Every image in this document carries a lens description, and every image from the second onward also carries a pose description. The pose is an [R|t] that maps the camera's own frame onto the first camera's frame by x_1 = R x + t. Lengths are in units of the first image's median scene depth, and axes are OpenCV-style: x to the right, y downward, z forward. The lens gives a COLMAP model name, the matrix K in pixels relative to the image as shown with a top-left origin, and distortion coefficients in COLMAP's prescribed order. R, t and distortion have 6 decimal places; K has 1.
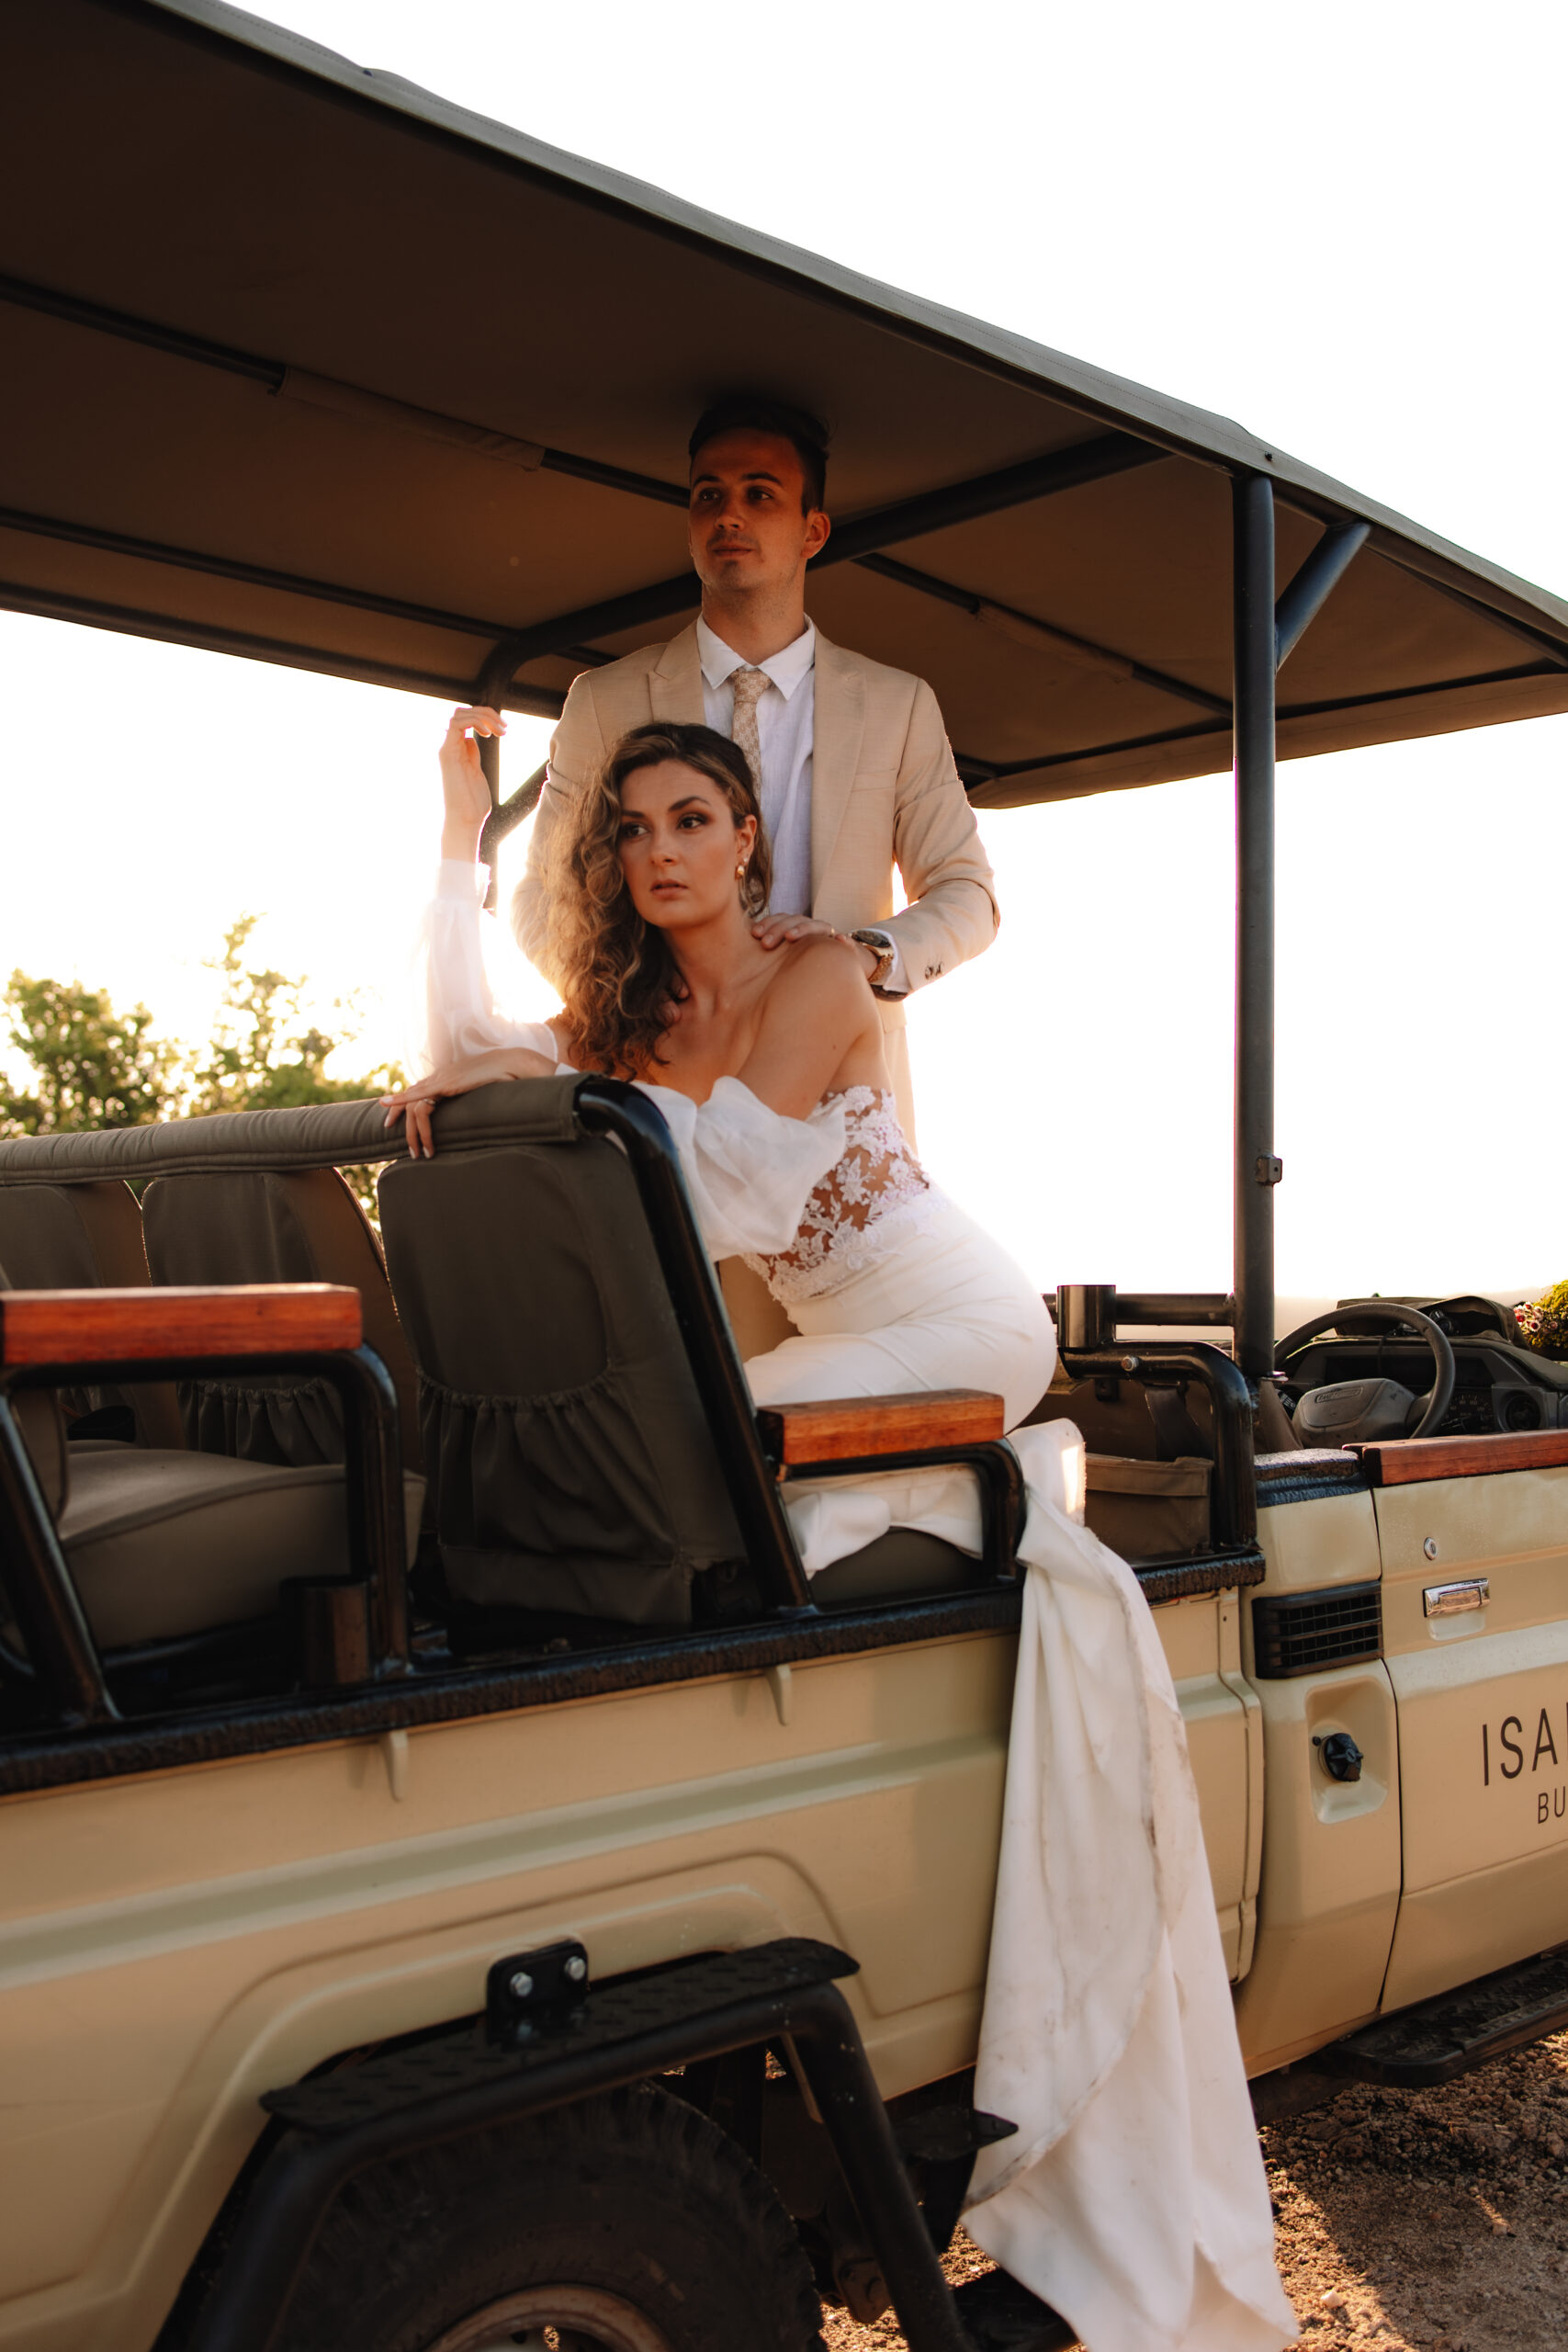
lens RADIAL K [[2482.7, 0, 793.5], [0, 2482.7, 1173.3], [0, 0, 1]] dist [0.032050, 0.000000]
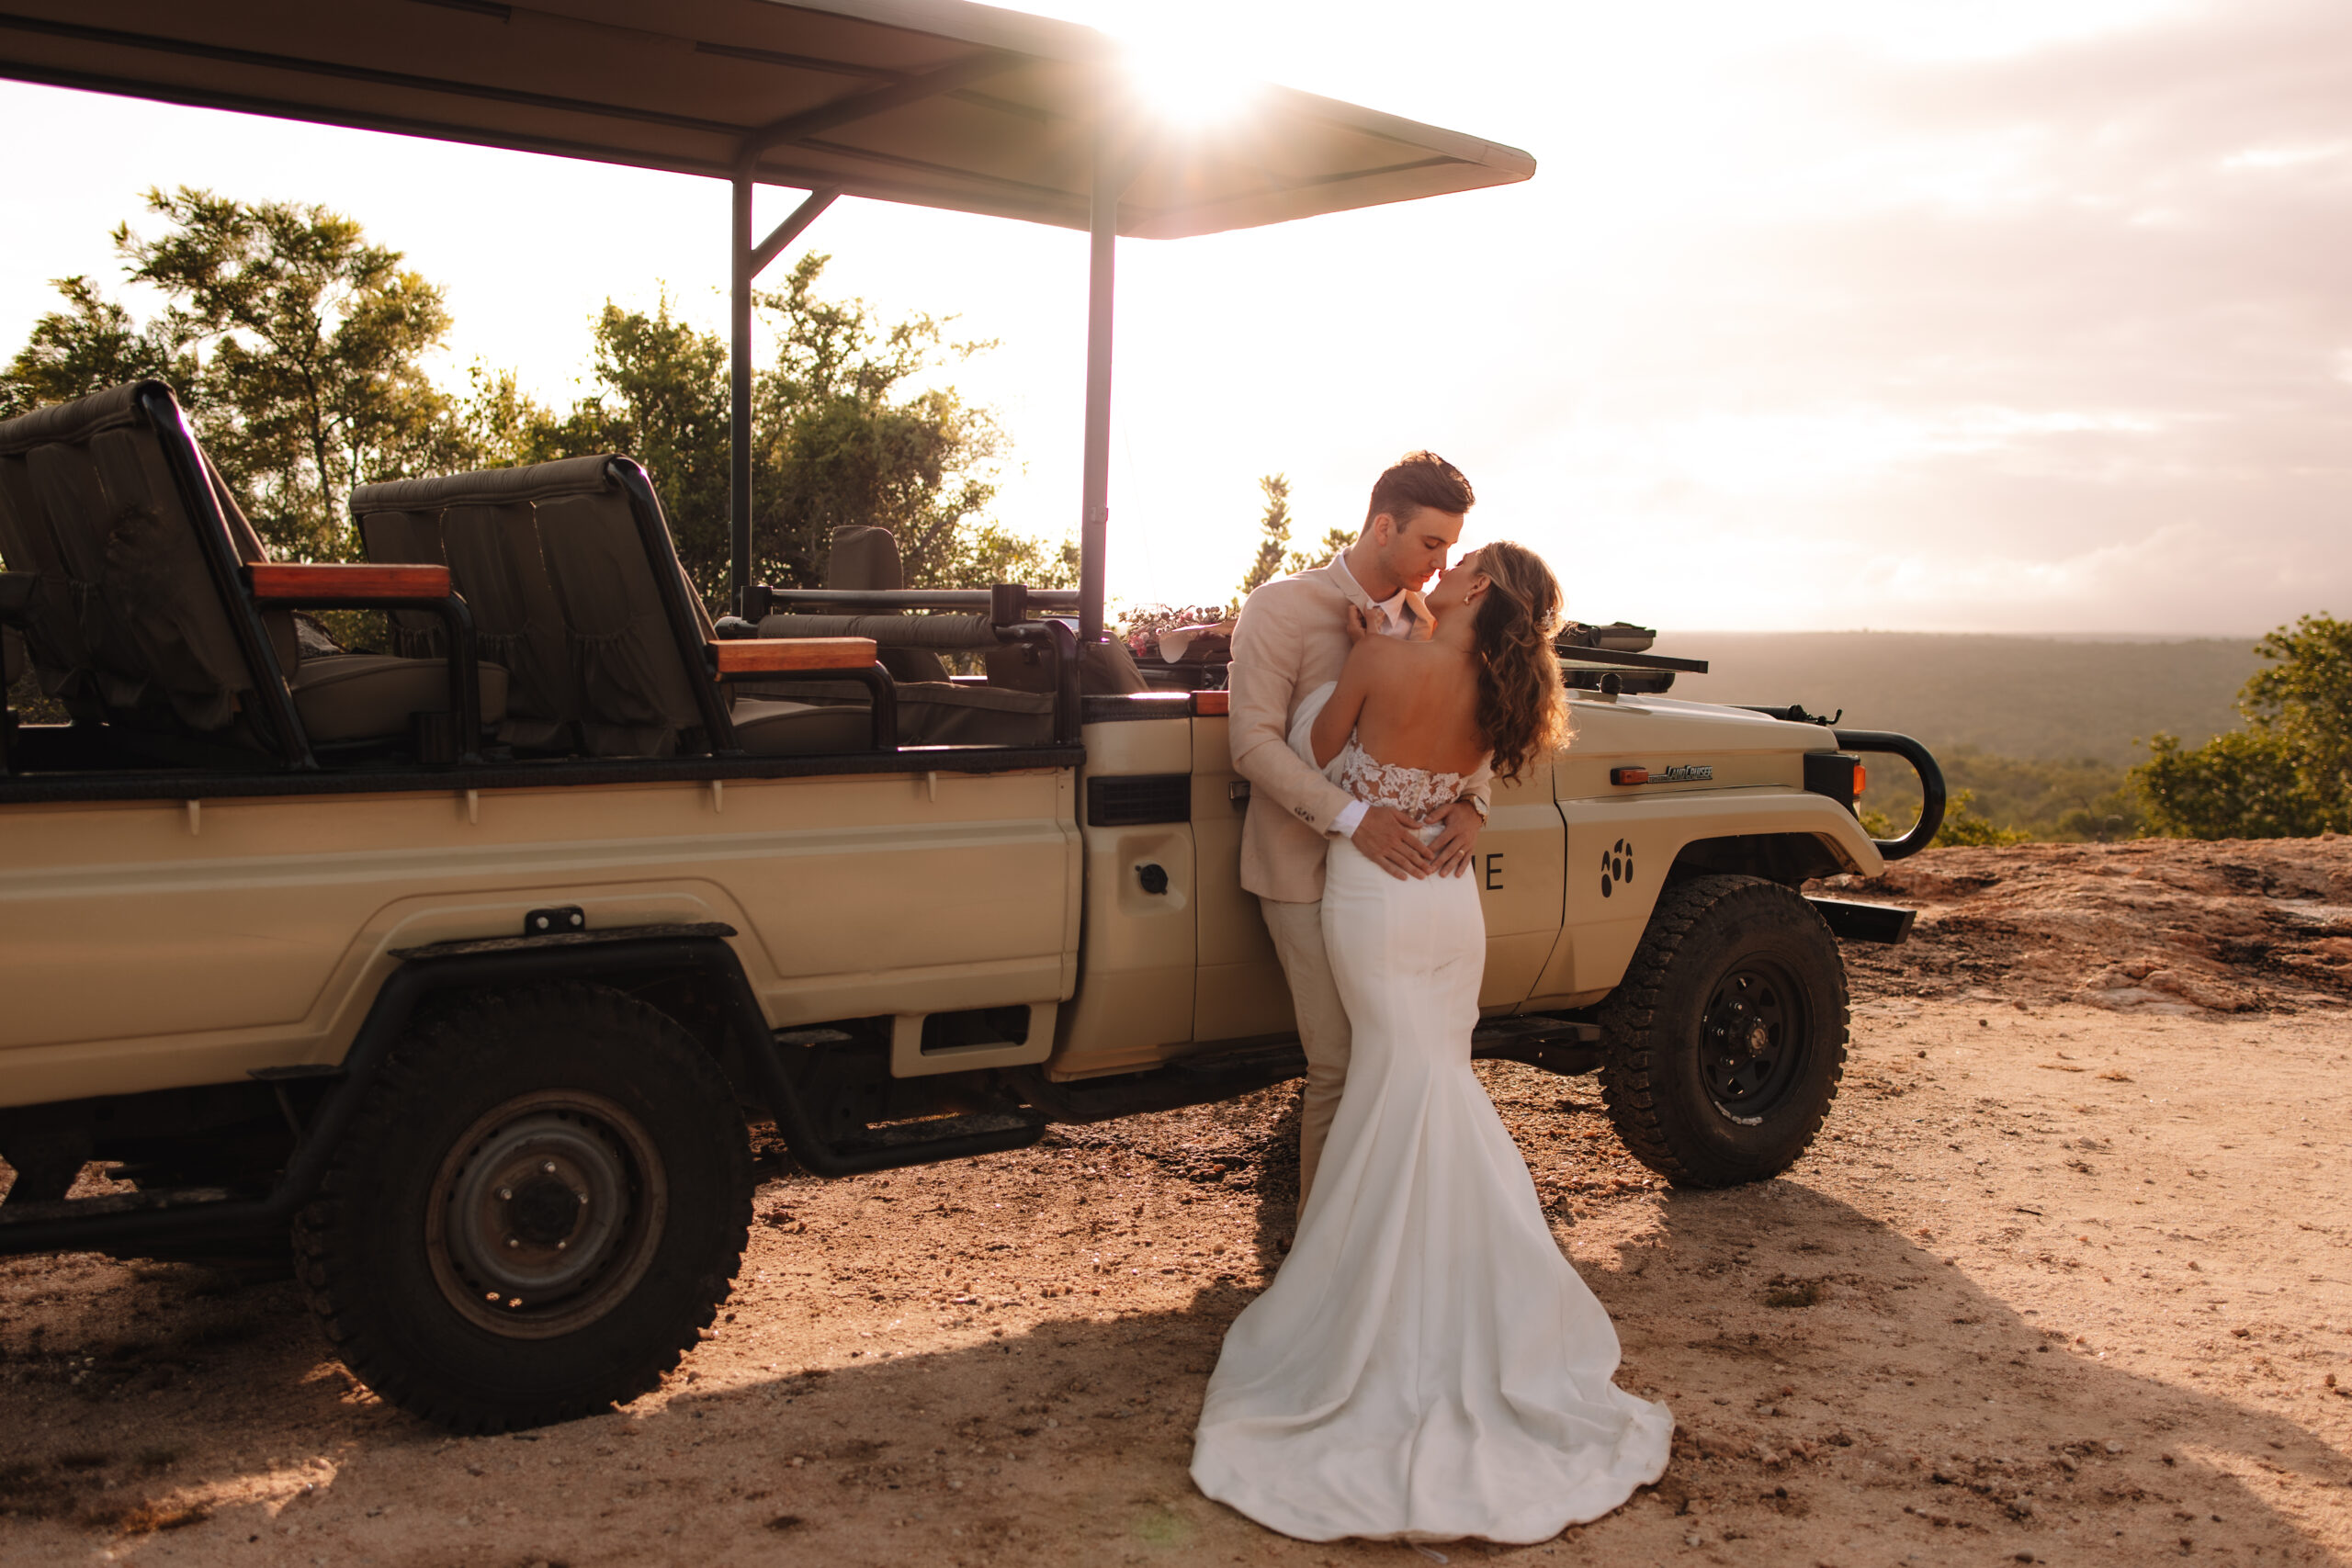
lens RADIAL K [[2482.7, 0, 1158.2], [0, 2482.7, 767.5], [0, 0, 1]] dist [0.032050, 0.000000]
pose [[0.992528, 0.033419, -0.117351, 0.489352], [-0.020517, 0.993777, 0.109480, -0.019042], [0.120280, -0.106255, 0.987037, -0.712437]]
